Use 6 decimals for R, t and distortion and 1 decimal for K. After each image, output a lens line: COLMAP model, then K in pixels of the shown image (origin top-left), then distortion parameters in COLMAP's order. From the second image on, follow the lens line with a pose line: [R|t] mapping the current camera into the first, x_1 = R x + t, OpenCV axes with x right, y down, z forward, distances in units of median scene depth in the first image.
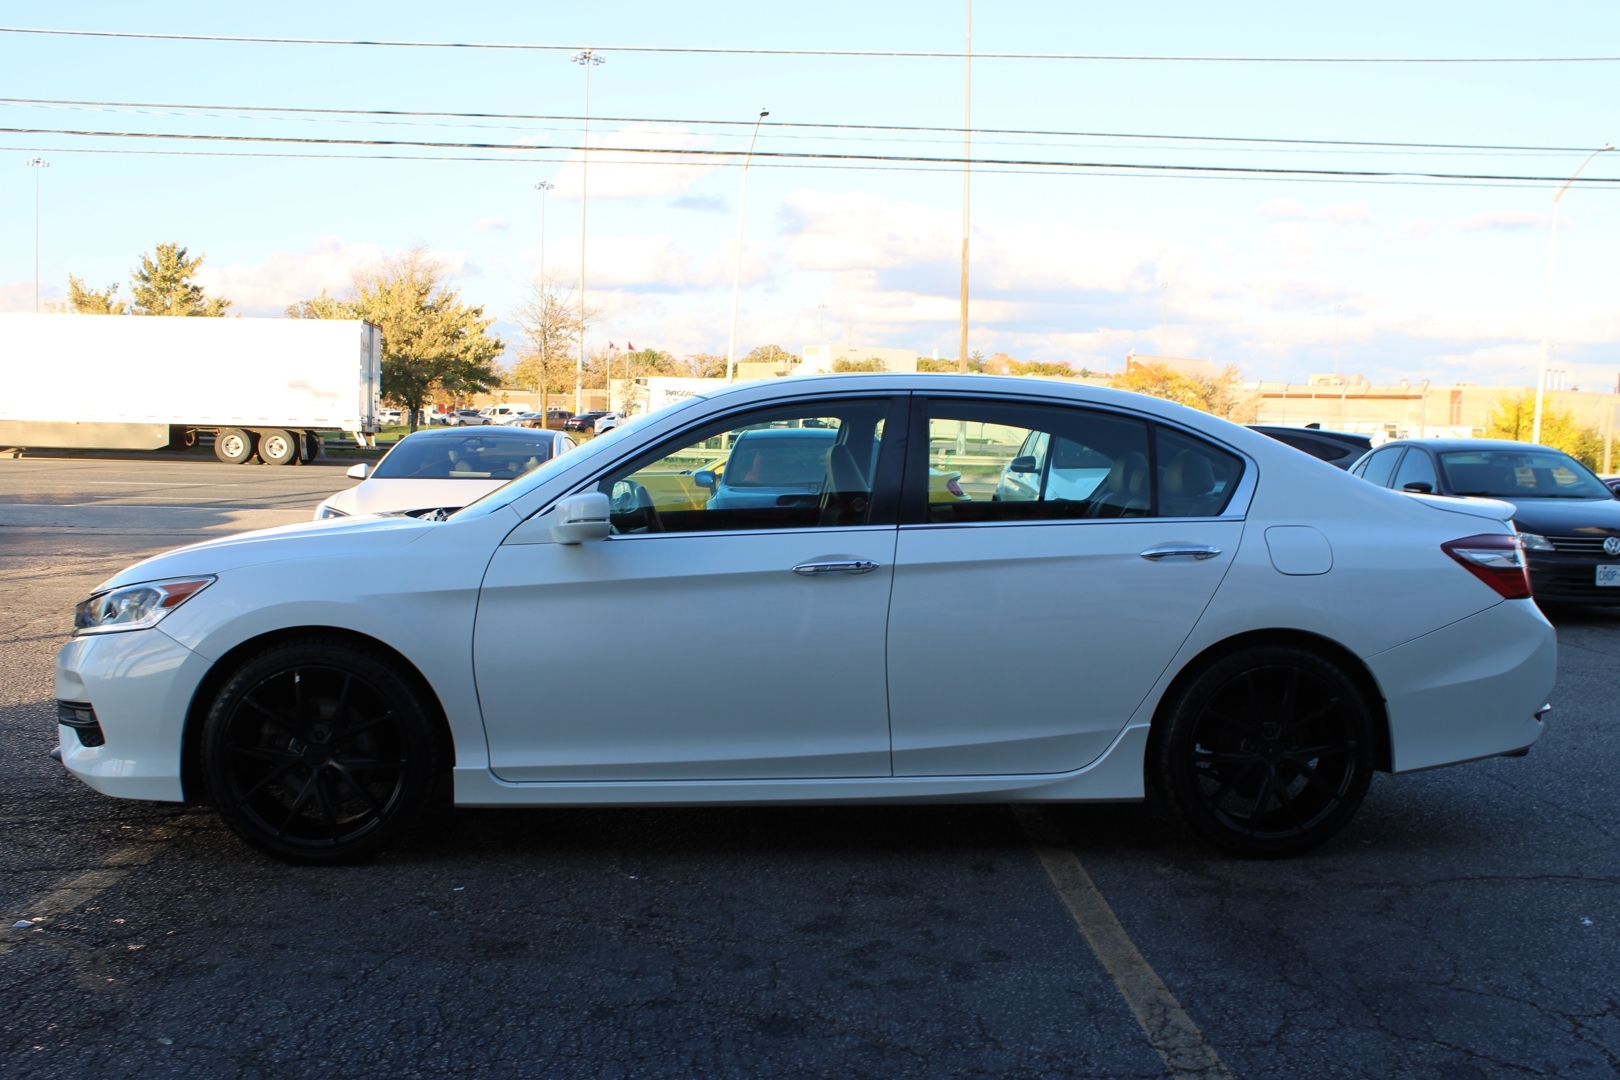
lens RADIAL K [[1648.4, 0, 810.0], [0, 1648.4, 540.0], [0, 0, 1]] dist [-0.118297, 0.107558]
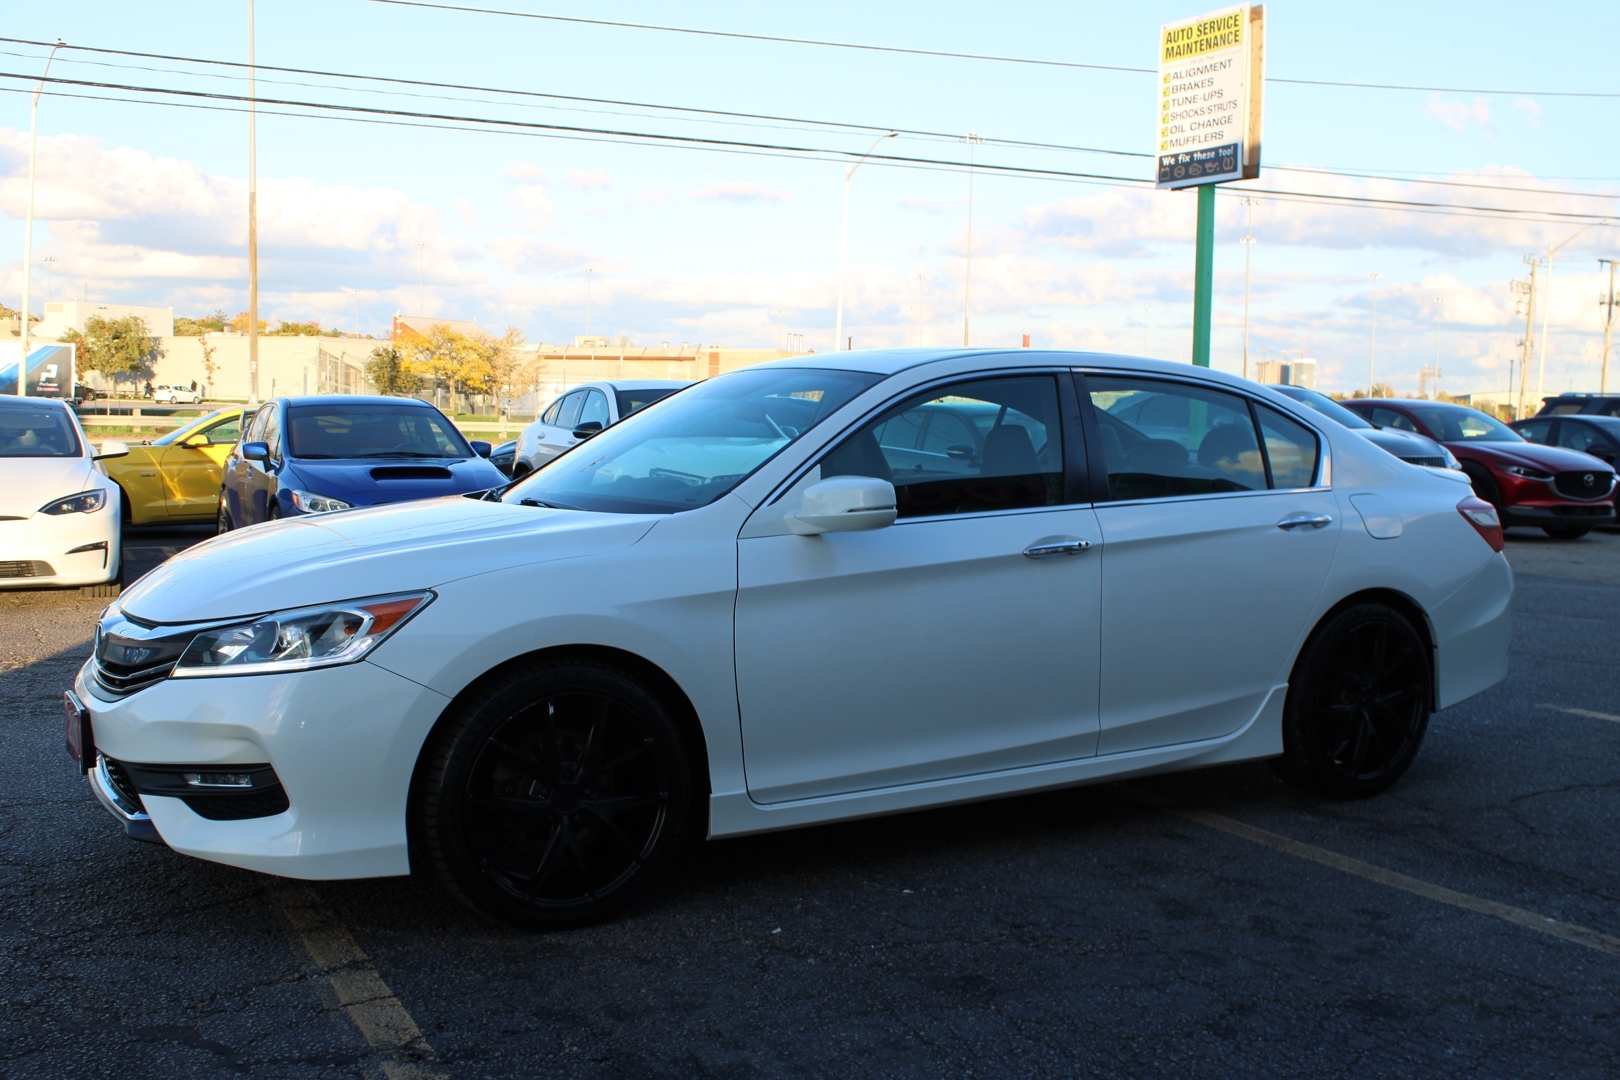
lens RADIAL K [[1648.4, 0, 810.0], [0, 1648.4, 540.0], [0, 0, 1]] dist [-0.118297, 0.107558]
pose [[0.900652, -0.038901, 0.432796, -0.533343], [0.028659, 0.999134, 0.030167, -0.021986], [-0.433595, -0.014767, 0.900987, 0.182859]]
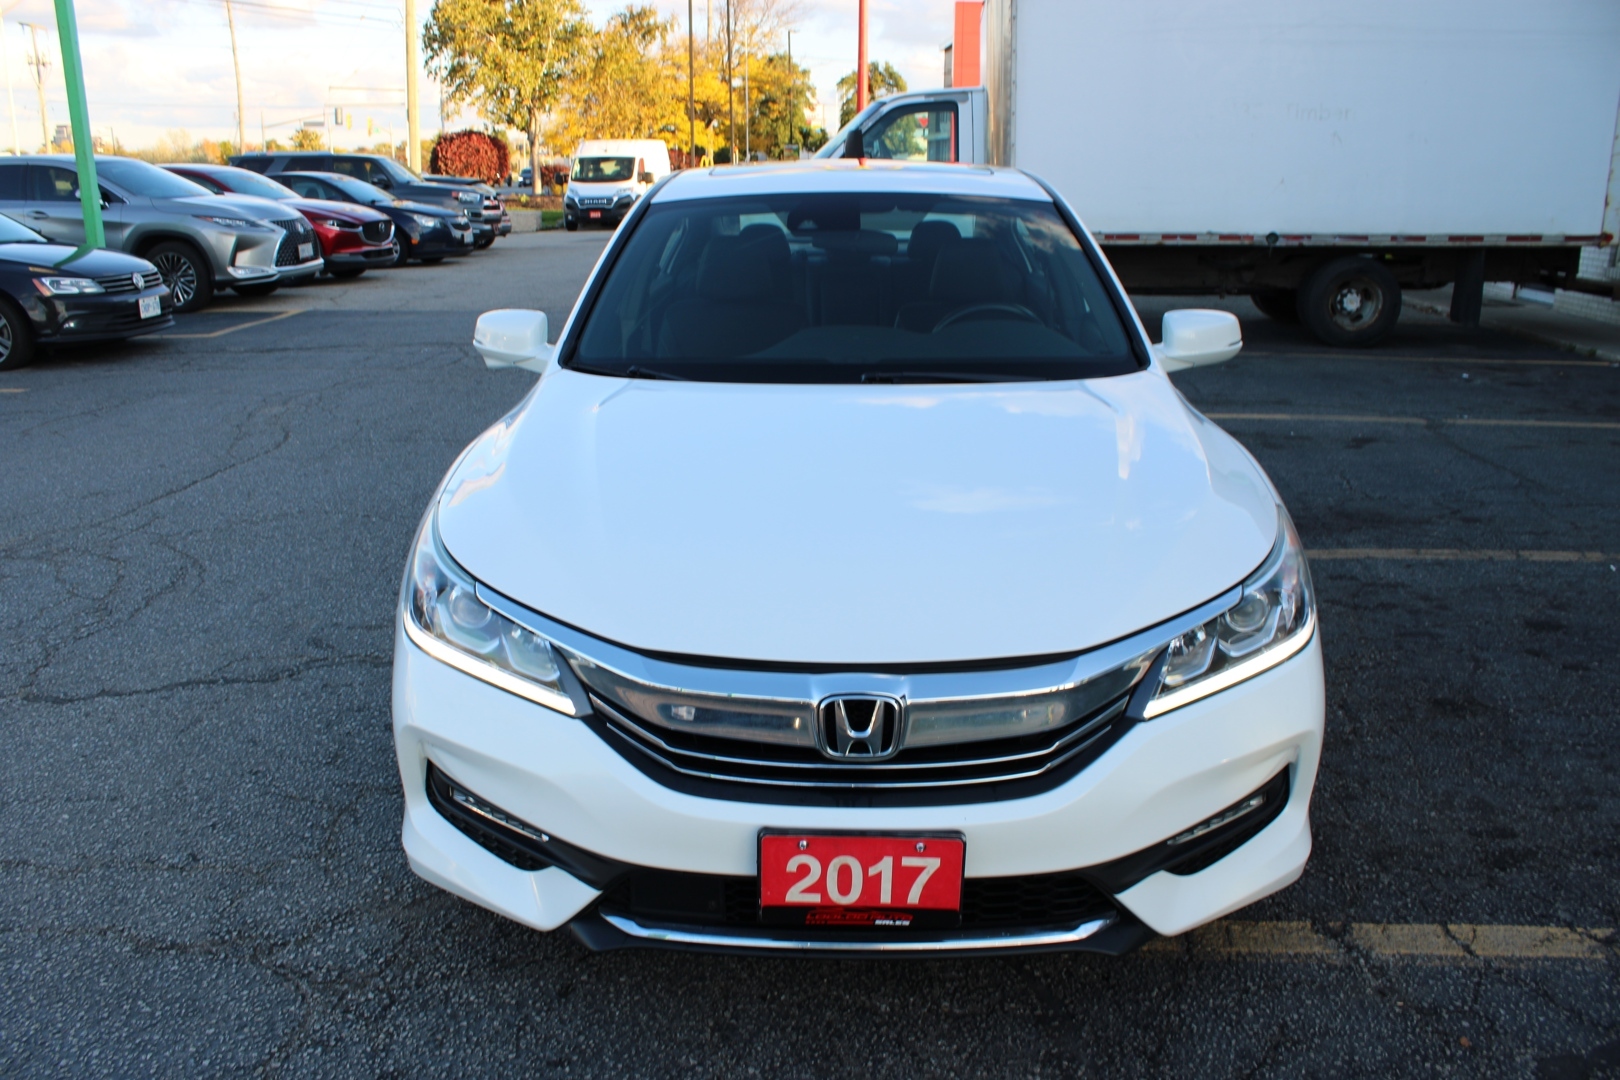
lens RADIAL K [[1399.4, 0, 879.2], [0, 1399.4, 540.1], [0, 0, 1]] dist [-0.002678, -0.002293]
pose [[0.034410, -0.269912, 0.962270, -0.899684], [0.045101, 0.962279, 0.268302, -0.112243], [-0.998390, 0.034167, 0.045286, 1.099999]]
